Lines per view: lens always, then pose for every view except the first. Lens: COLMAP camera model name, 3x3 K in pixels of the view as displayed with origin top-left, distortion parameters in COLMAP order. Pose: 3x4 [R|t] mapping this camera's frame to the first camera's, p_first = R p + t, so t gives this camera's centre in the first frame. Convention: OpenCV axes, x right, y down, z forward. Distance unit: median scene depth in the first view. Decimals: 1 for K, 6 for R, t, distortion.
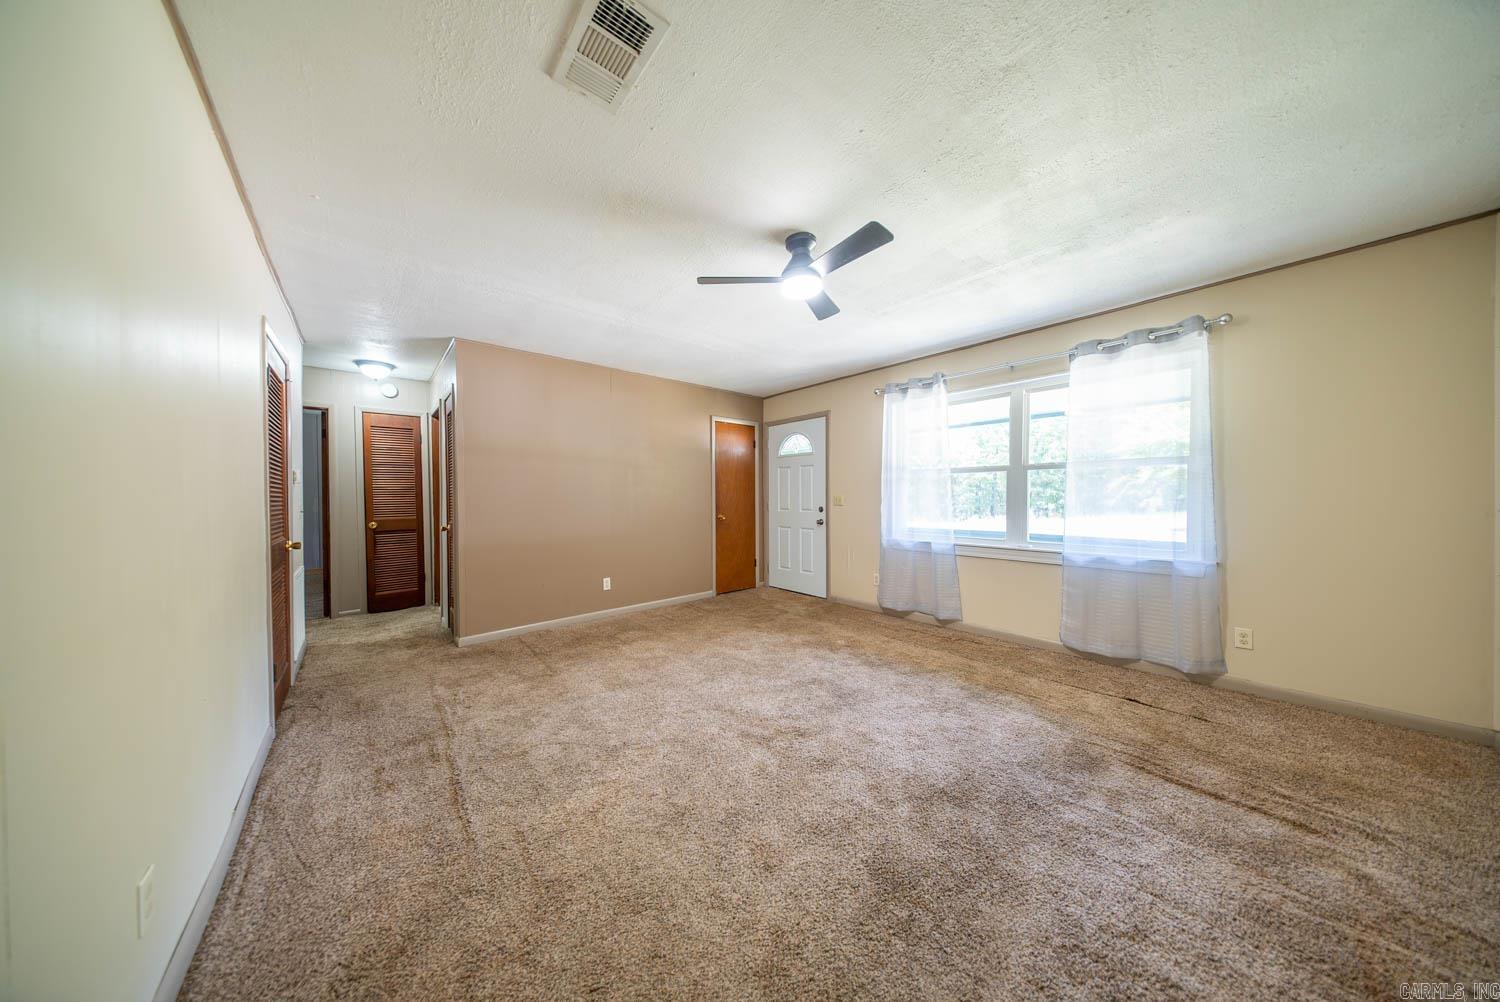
lens RADIAL K [[440.8, 0, 744.6], [0, 440.8, 497.7], [0, 0, 1]] dist [0.003556, -0.002006]
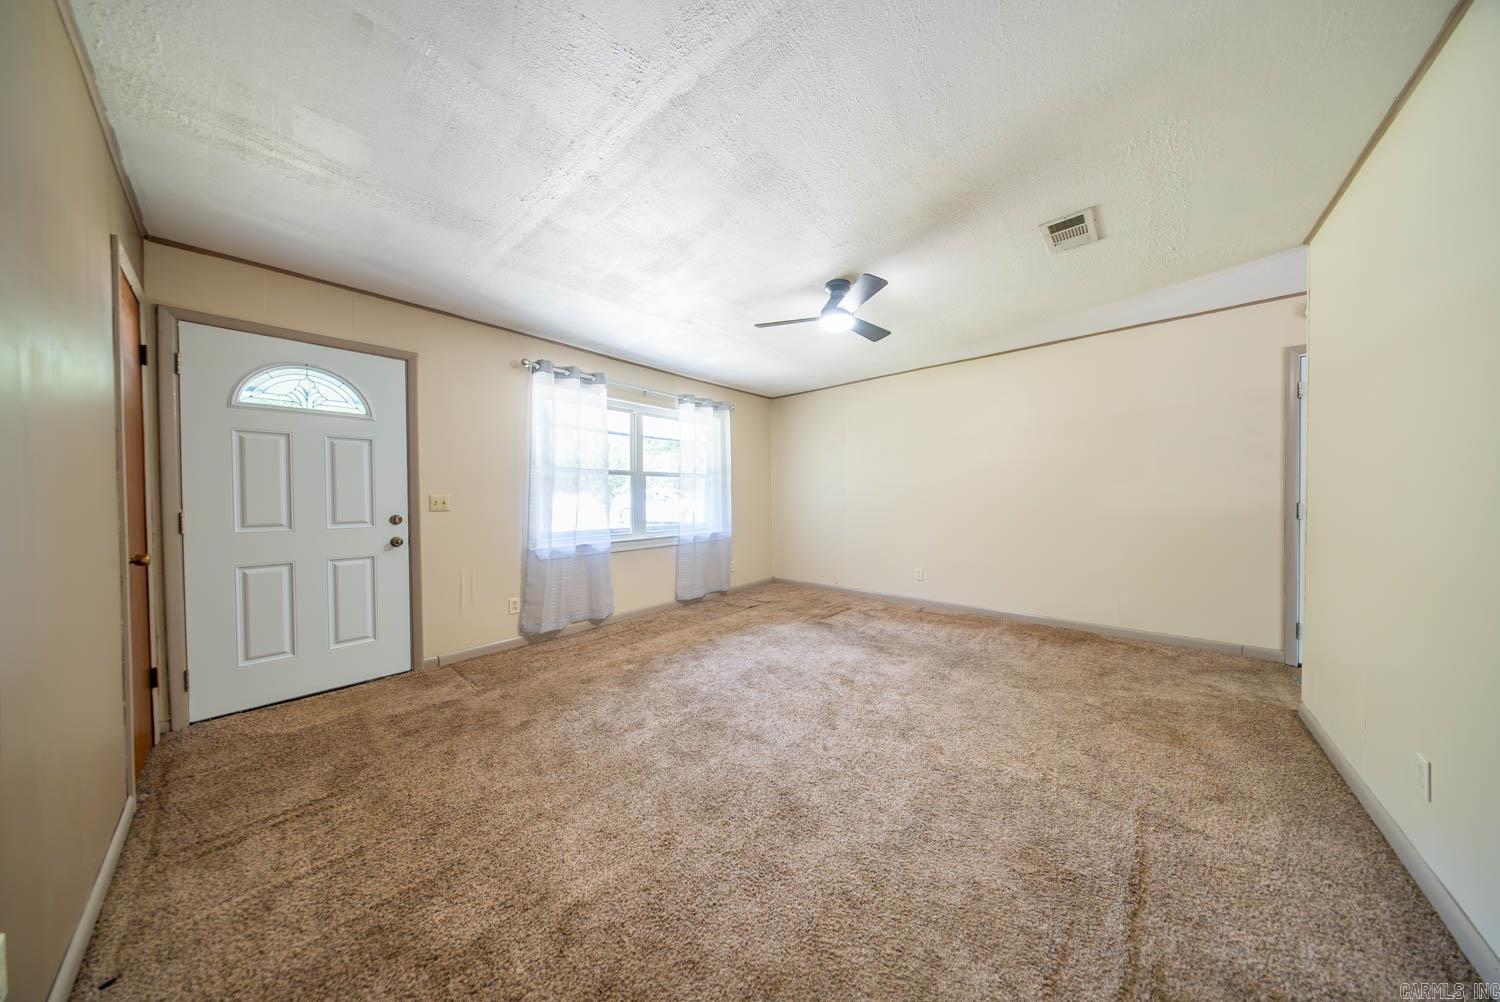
lens RADIAL K [[440.8, 0, 749.9], [0, 440.8, 500.6], [0, 0, 1]] dist [0.003556, -0.002006]
pose [[-0.144528, -0.005838, 0.989483, -0.655093], [0.009188, 0.999932, 0.007242, 0.001921], [-0.989458, 0.010138, -0.144464, 0.886631]]
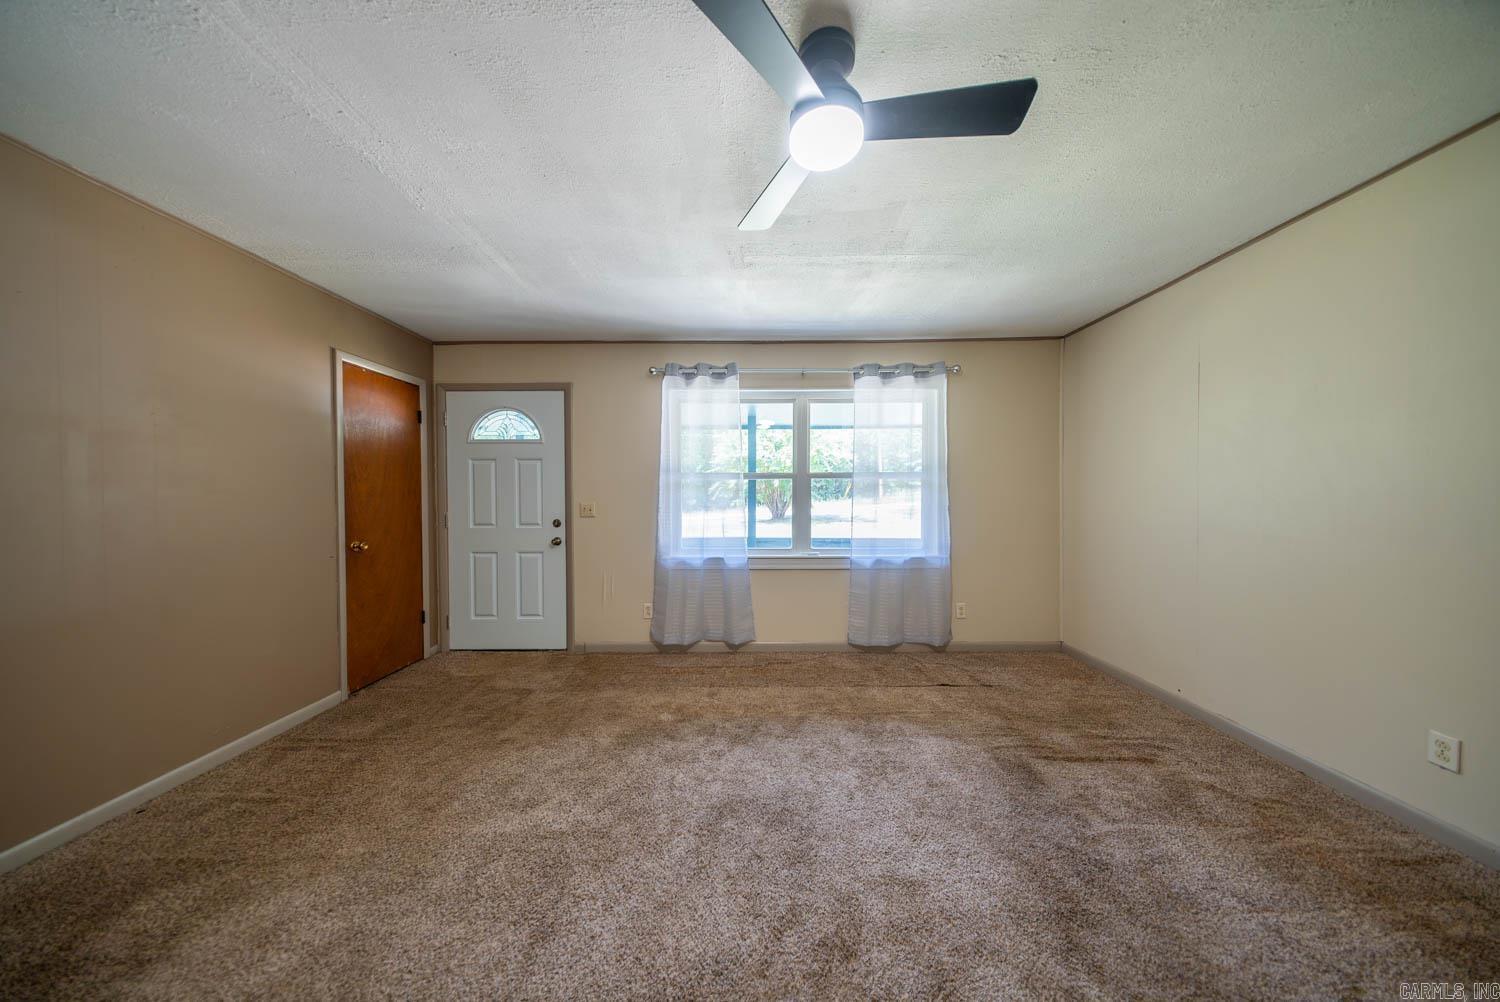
lens RADIAL K [[440.8, 0, 747.7], [0, 440.8, 499.7], [0, 0, 1]] dist [0.003556, -0.002006]
pose [[0.654738, -0.006241, 0.755830, -0.221128], [0.002454, 0.999978, 0.006131, -0.020385], [-0.755852, -0.002160, 0.654739, 0.444951]]
